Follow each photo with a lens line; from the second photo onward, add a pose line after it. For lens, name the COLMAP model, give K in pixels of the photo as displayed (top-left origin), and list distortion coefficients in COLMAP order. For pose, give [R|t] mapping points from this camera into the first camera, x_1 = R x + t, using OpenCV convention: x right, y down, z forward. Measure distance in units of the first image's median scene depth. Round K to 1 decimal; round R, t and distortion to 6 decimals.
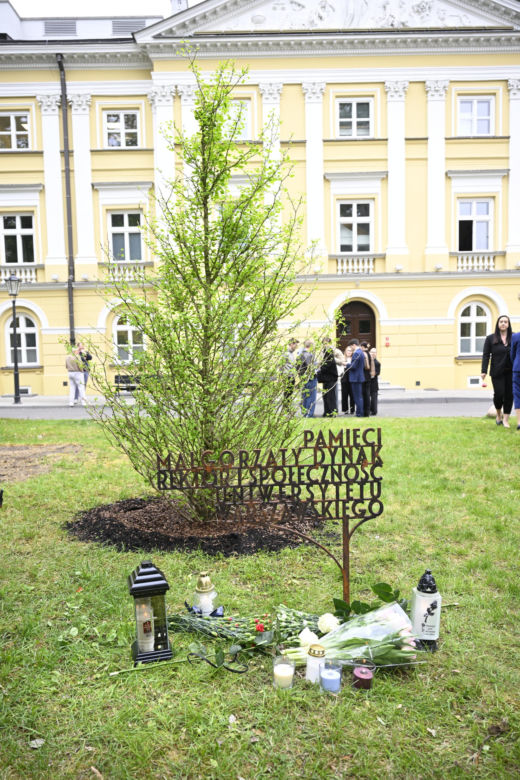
lens RADIAL K [[624.3, 0, 256.4], [0, 624.3, 393.4], [0, 0, 1]] dist [0.001838, 0.002290]
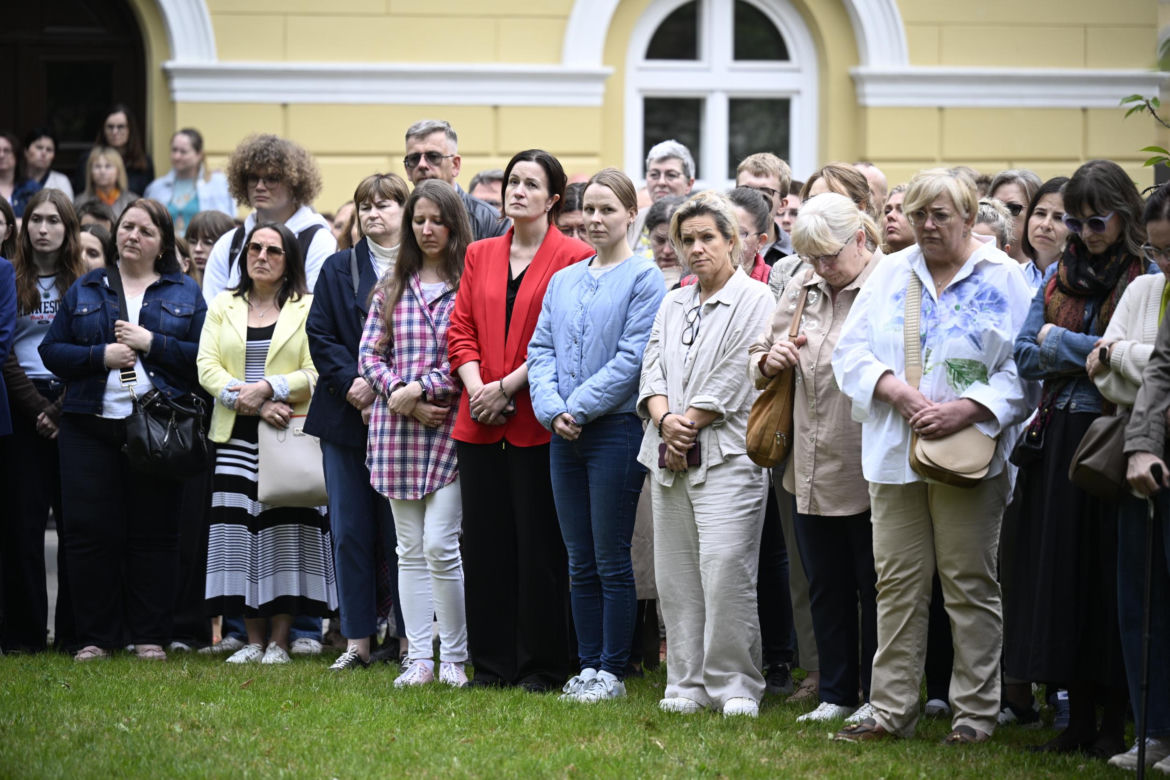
lens RADIAL K [[5053.7, 0, 584.0], [0, 5053.7, 389.8], [0, 0, 1]] dist [0.076955, -0.884533]
pose [[0.968406, 0.015459, 0.248901, -0.222839], [-0.010440, 0.999715, -0.021470, -0.032784], [-0.249162, 0.018193, 0.968291, -2.553384]]
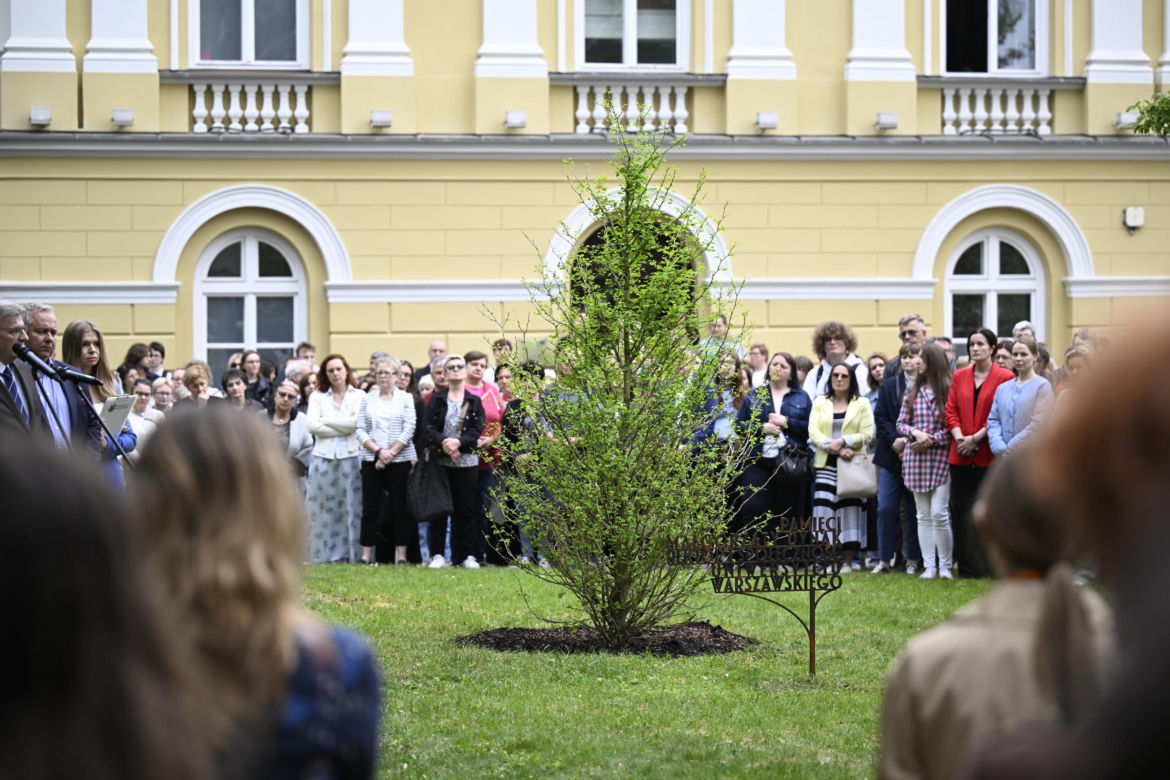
lens RADIAL K [[3172.0, 0, 586.0], [0, 3172.0, 388.8], [0, 0, 1]] dist [0.016371, -0.295216]
pose [[0.982093, 0.012552, 0.187978, -1.289012], [-0.004096, 0.998965, -0.045304, 0.077457], [-0.188352, 0.043722, 0.981128, -4.426879]]
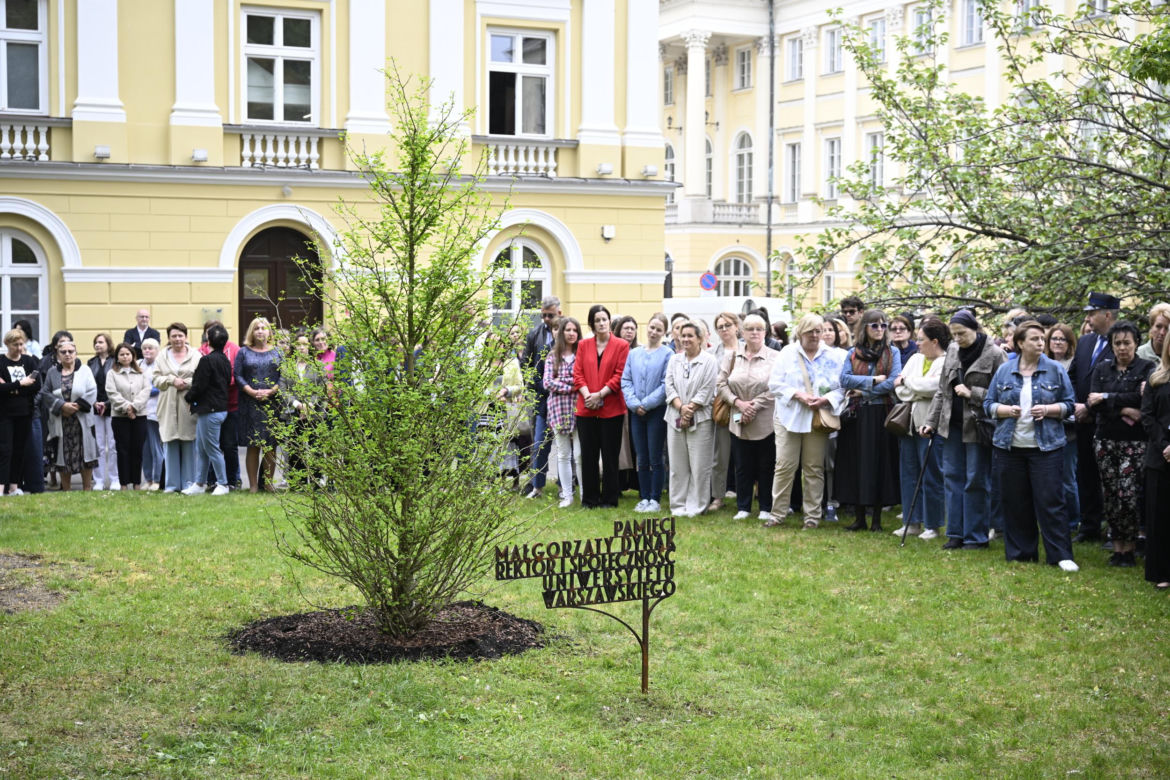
lens RADIAL K [[1617.3, 0, 585.6], [0, 1617.3, 383.0], [0, 0, 1]] dist [0.002607, -0.014851]
pose [[0.910953, 0.001715, 0.412507, -1.013009], [0.003930, 0.999910, -0.012837, -0.132281], [-0.412492, 0.013315, 0.910864, -1.412157]]
